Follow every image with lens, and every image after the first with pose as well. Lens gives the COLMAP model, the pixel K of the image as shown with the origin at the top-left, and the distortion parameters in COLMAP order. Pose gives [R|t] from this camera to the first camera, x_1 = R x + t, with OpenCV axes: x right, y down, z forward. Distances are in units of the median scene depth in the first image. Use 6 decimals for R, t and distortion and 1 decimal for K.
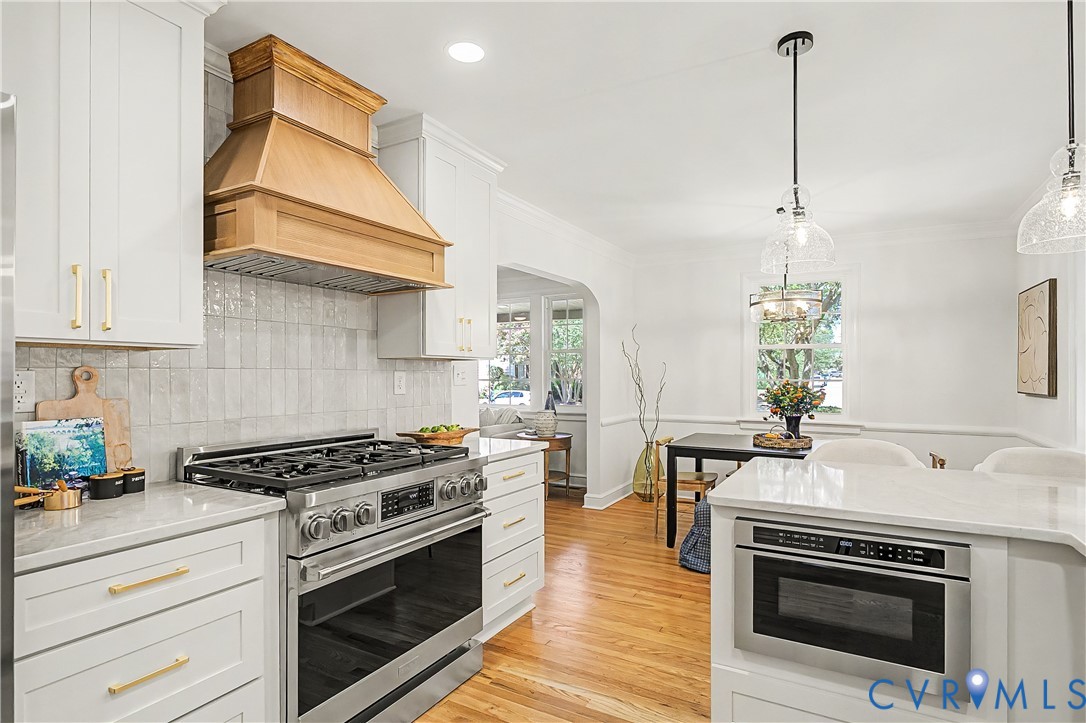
lens RADIAL K [[570.5, 0, 544.3], [0, 570.5, 364.8], [0, 0, 1]] dist [-0.001864, -0.000301]
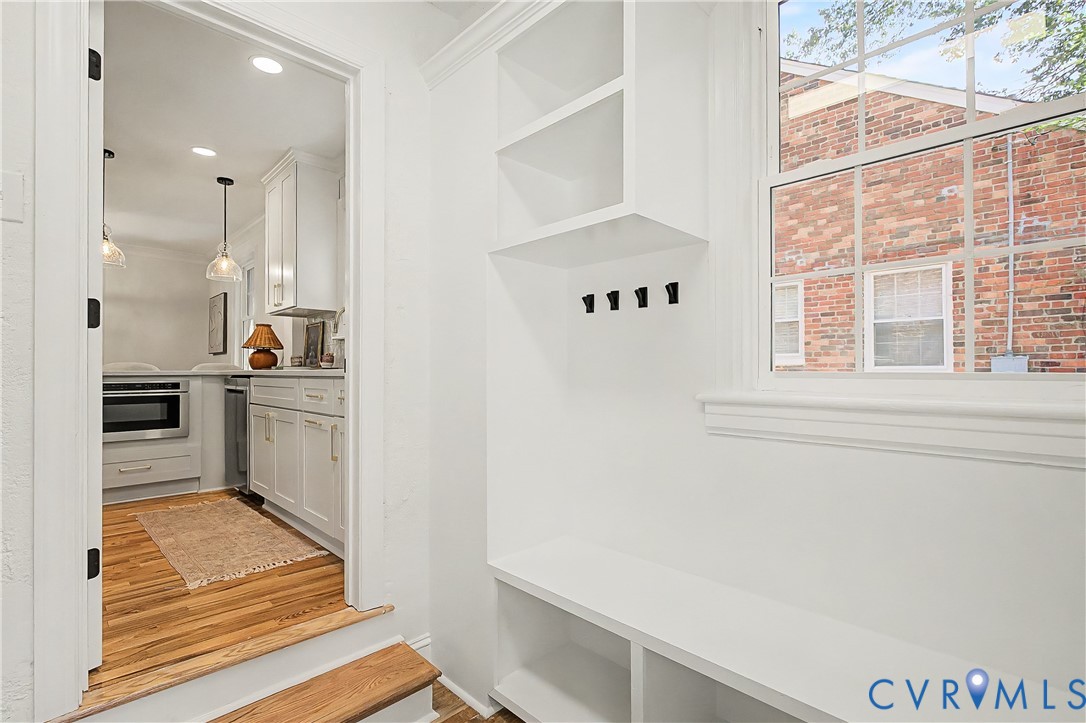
lens RADIAL K [[504.7, 0, 546.9], [0, 504.7, 364.7], [0, 0, 1]] dist [0.001865, 0.000144]
pose [[0.289227, 0.014787, 0.957146, -1.076478], [-0.009235, 0.999877, -0.012656, 0.250543], [-0.957216, -0.005179, 0.289328, -1.344358]]
